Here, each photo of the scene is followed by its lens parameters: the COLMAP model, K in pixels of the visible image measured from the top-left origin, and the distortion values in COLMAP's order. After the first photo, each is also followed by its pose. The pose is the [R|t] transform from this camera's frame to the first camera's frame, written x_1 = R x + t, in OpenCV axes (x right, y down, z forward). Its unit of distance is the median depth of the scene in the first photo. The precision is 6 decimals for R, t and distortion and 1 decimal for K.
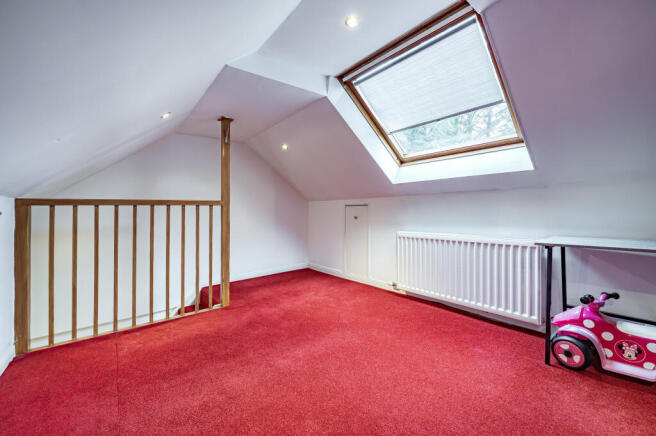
lens RADIAL K [[266.7, 0, 328.0], [0, 266.7, 218.0], [0, 0, 1]] dist [0.000000, 0.000017]
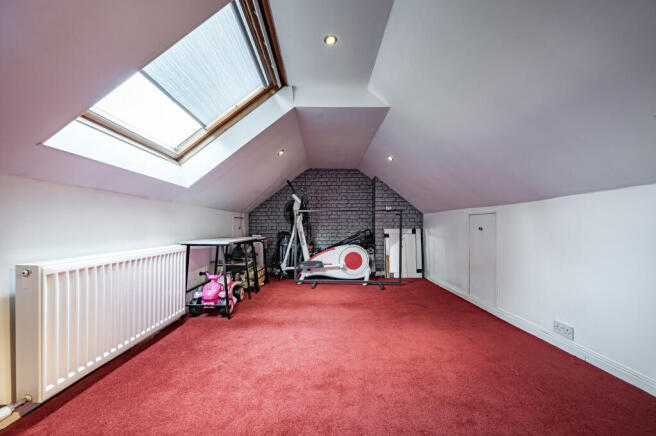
lens RADIAL K [[266.7, 0, 328.0], [0, 266.7, 218.0], [0, 0, 1]] dist [0.000000, 0.000017]
pose [[-0.785027, 0.025455, 0.618939, -0.414494], [0.002529, 0.999279, -0.037889, 0.002220], [-0.619457, -0.028179, -0.784525, 1.329475]]
